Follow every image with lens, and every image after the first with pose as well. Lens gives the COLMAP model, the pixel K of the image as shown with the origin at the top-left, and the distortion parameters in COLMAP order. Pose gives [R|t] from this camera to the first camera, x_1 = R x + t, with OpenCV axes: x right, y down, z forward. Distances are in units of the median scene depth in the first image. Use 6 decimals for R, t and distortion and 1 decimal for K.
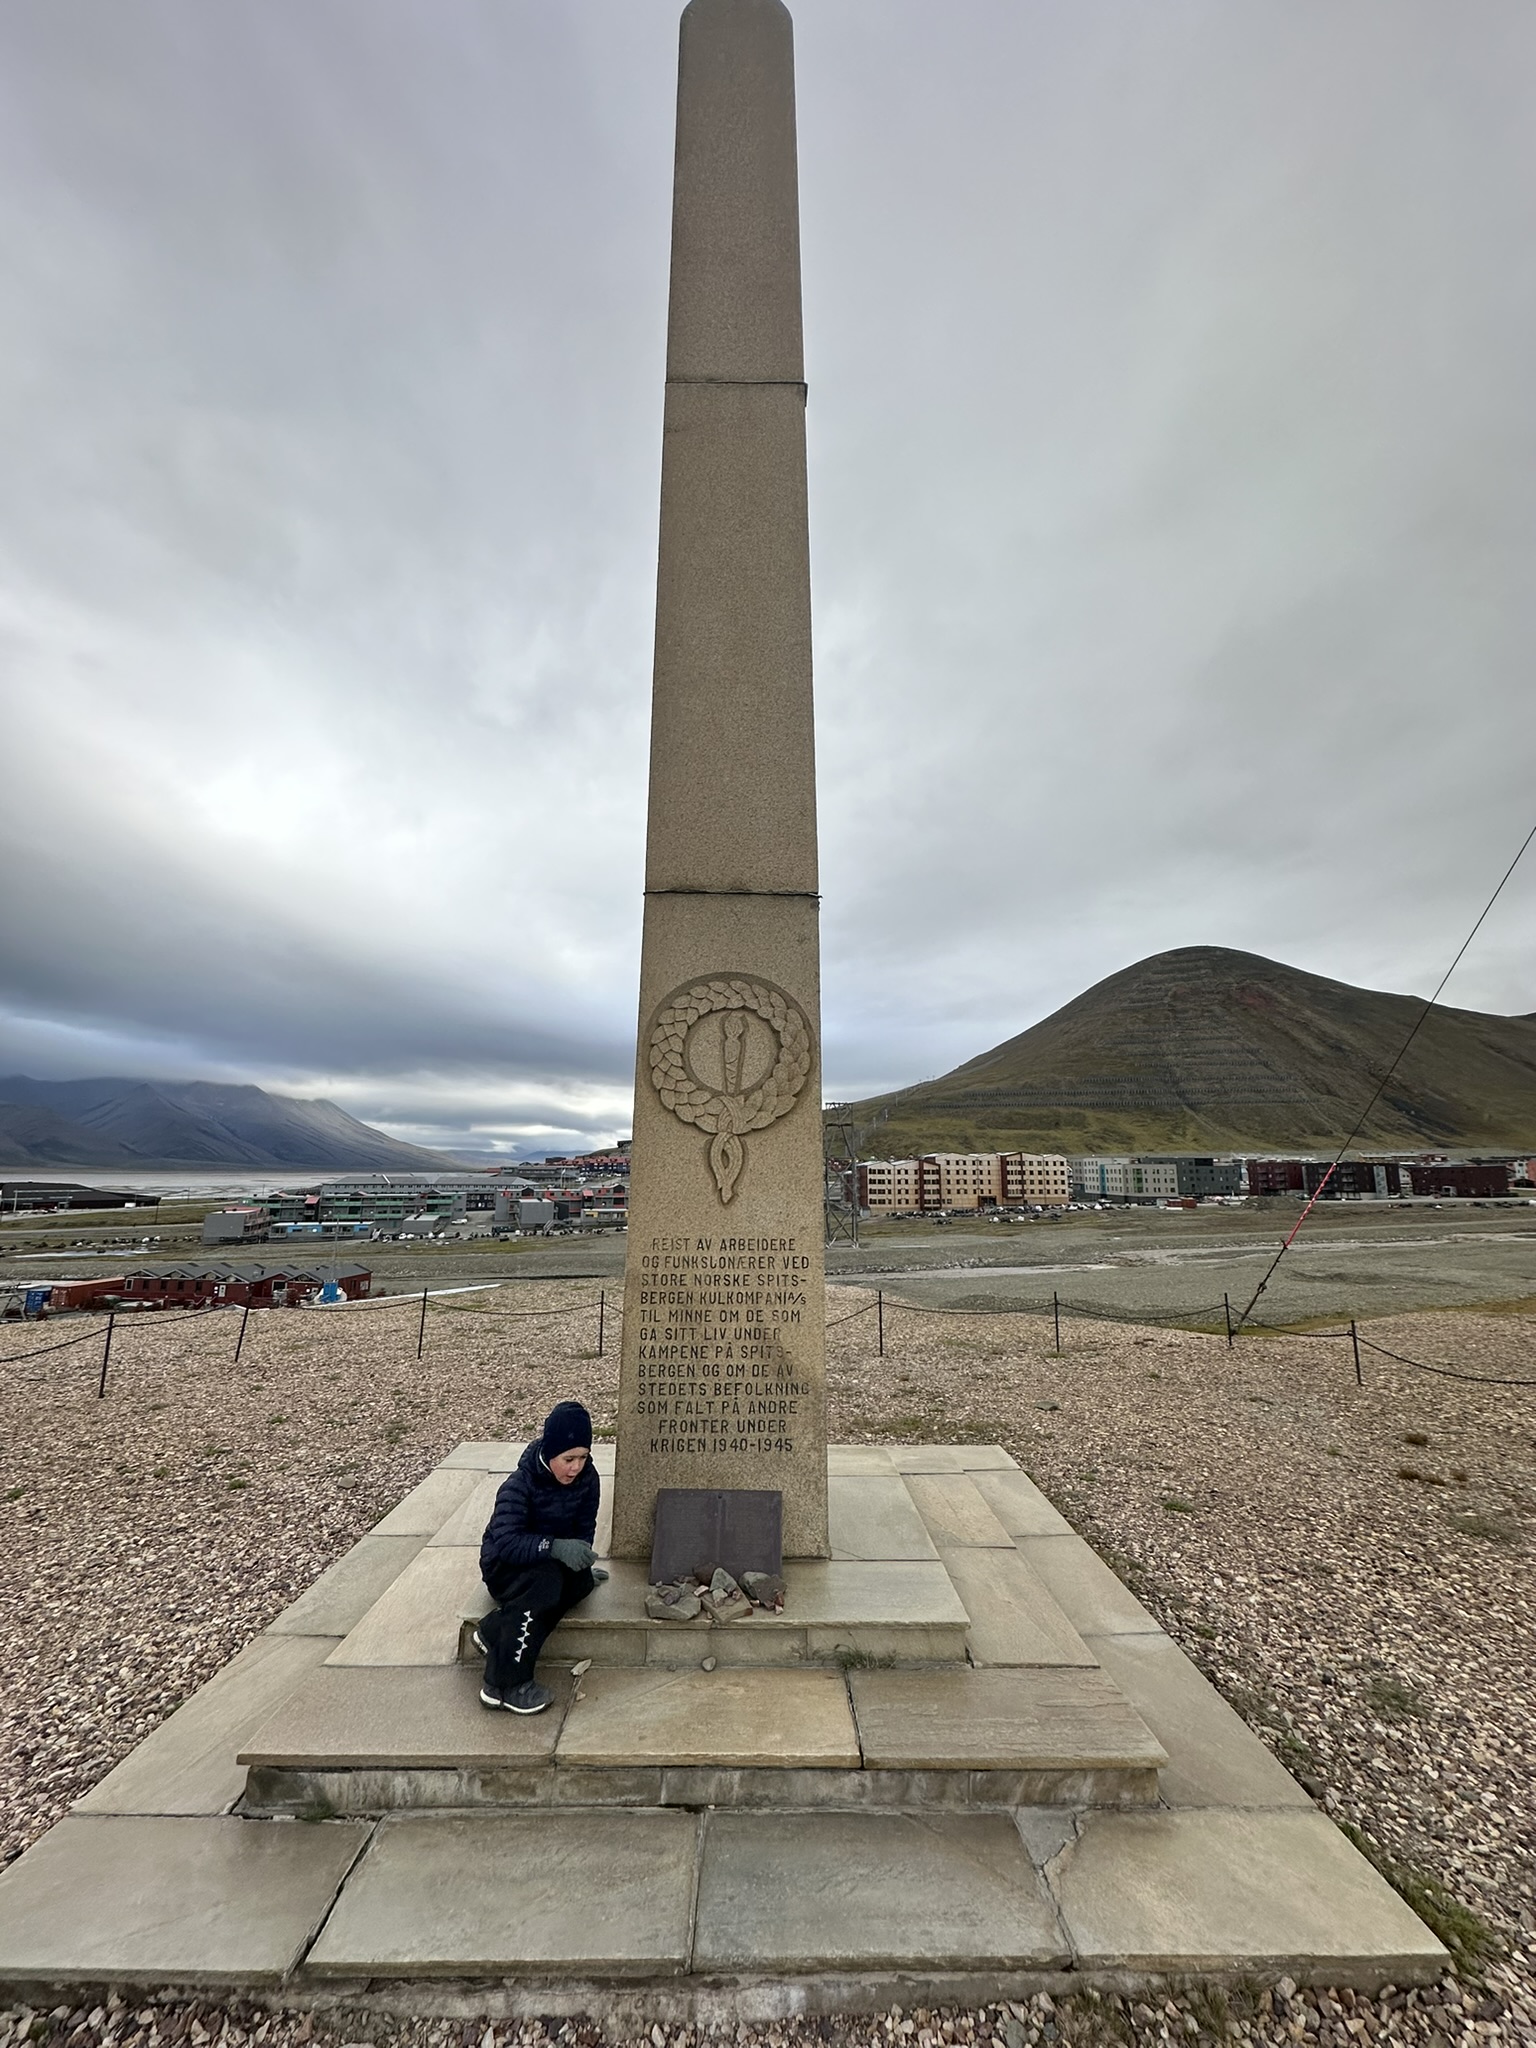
lens RADIAL K [[836.4, 0, 759.3], [0, 836.4, 1023.1], [0, 0, 1]] dist [0.001988, -0.000371]
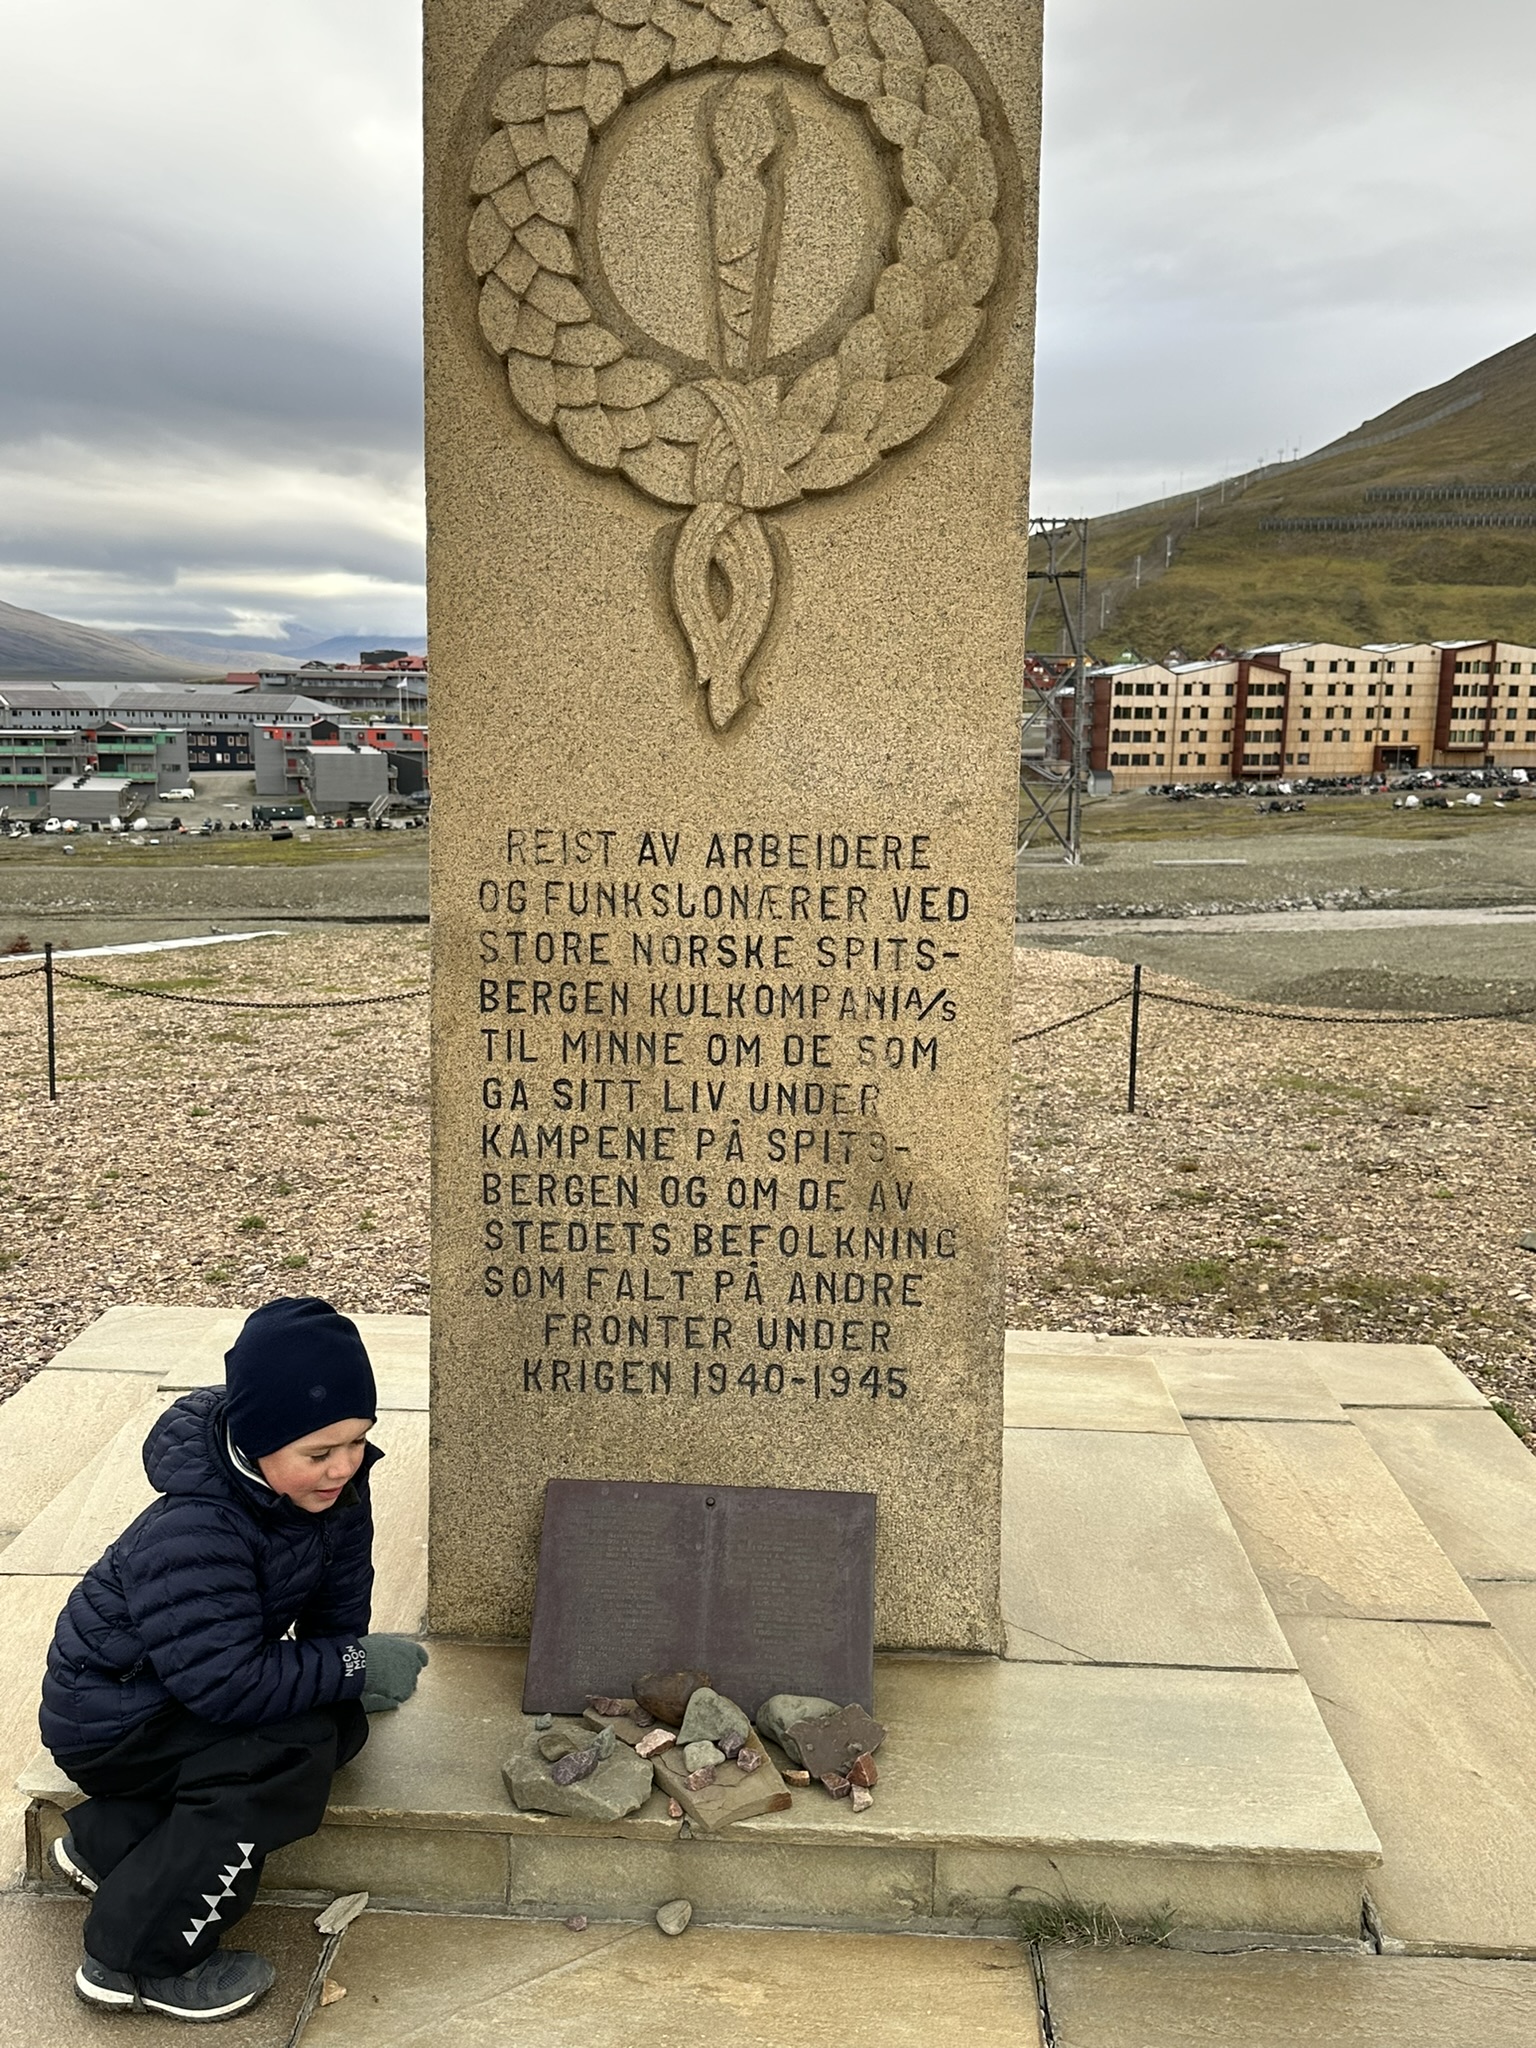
lens RADIAL K [[1936.1, 0, 767.0], [0, 1936.1, 1015.9], [0, 0, 1]] dist [0.077883, 0.000000]
pose [[0.998924, 0.014801, -0.043958, 0.012609], [0.000826, 0.941889, 0.335924, 0.066253], [0.046375, -0.335599, 0.940863, 0.245742]]
